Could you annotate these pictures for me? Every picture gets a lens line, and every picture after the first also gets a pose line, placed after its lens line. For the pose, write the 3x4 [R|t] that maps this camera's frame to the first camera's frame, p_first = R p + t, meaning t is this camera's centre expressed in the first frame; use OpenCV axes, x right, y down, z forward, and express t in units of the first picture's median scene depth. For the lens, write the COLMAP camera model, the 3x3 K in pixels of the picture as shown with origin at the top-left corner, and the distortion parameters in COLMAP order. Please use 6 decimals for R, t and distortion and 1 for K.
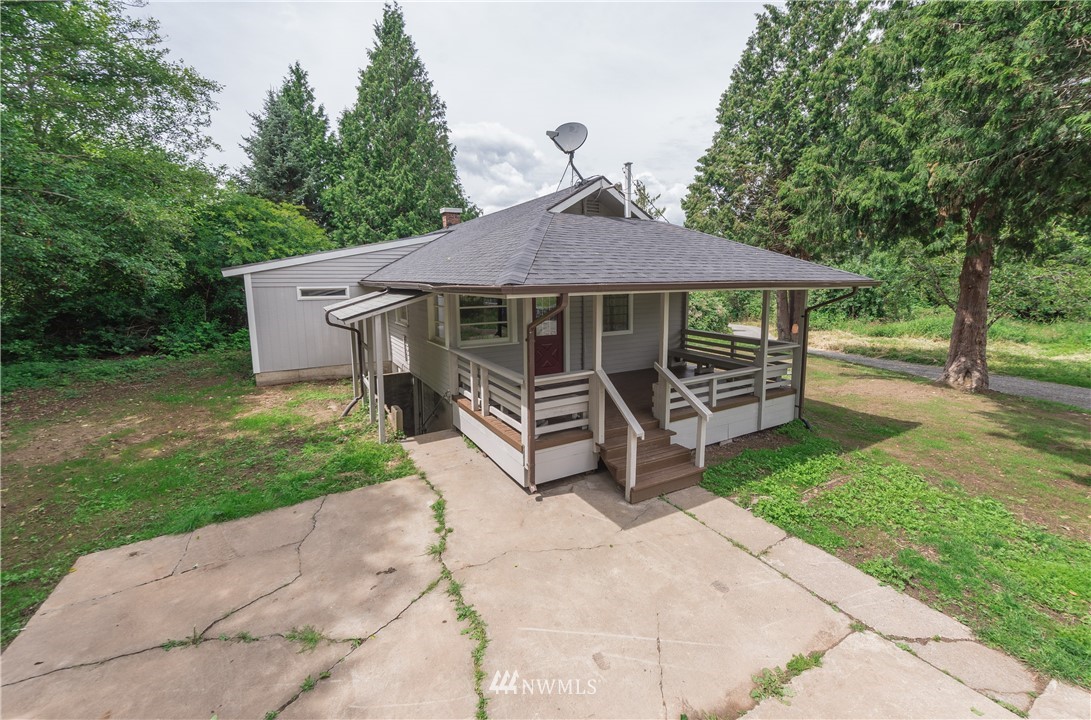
lens RADIAL K [[450.5, 0, 545.5], [0, 450.5, 360.0], [0, 0, 1]] dist [0.000260, 0.000031]
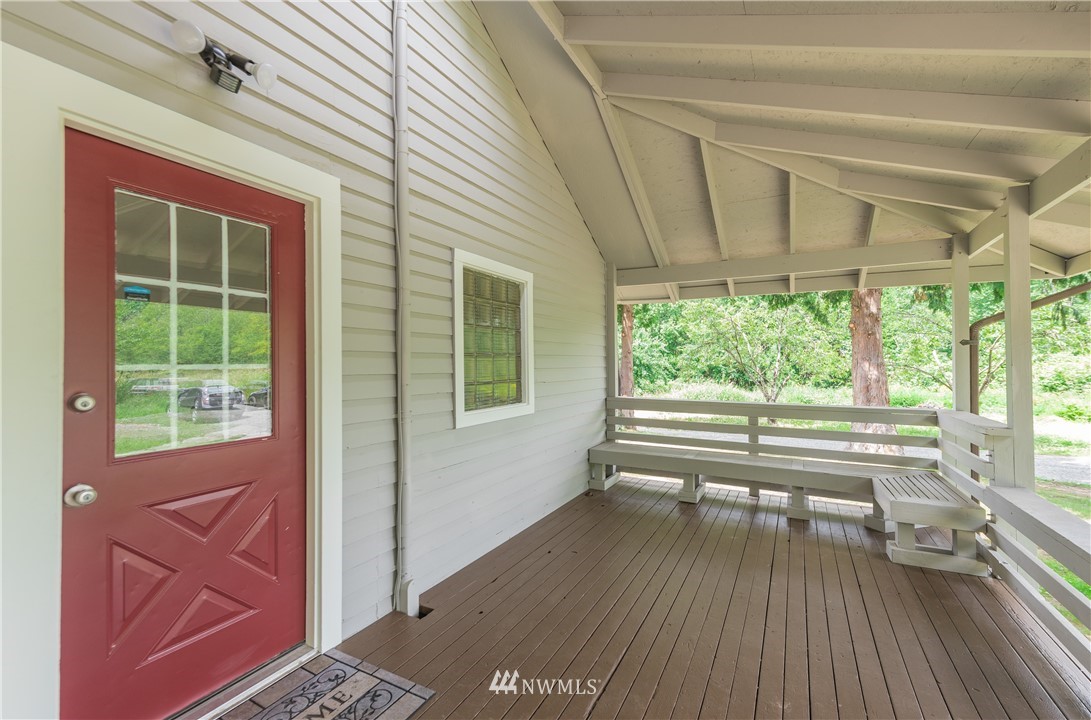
lens RADIAL K [[450.5, 0, 545.5], [0, 450.5, 360.0], [0, 0, 1]] dist [0.000260, 0.000031]
pose [[0.852227, 0.002820, 0.523164, 0.022829], [0.098214, 0.981344, -0.165280, -0.040676], [-0.513870, 0.192238, 0.836051, 0.705017]]
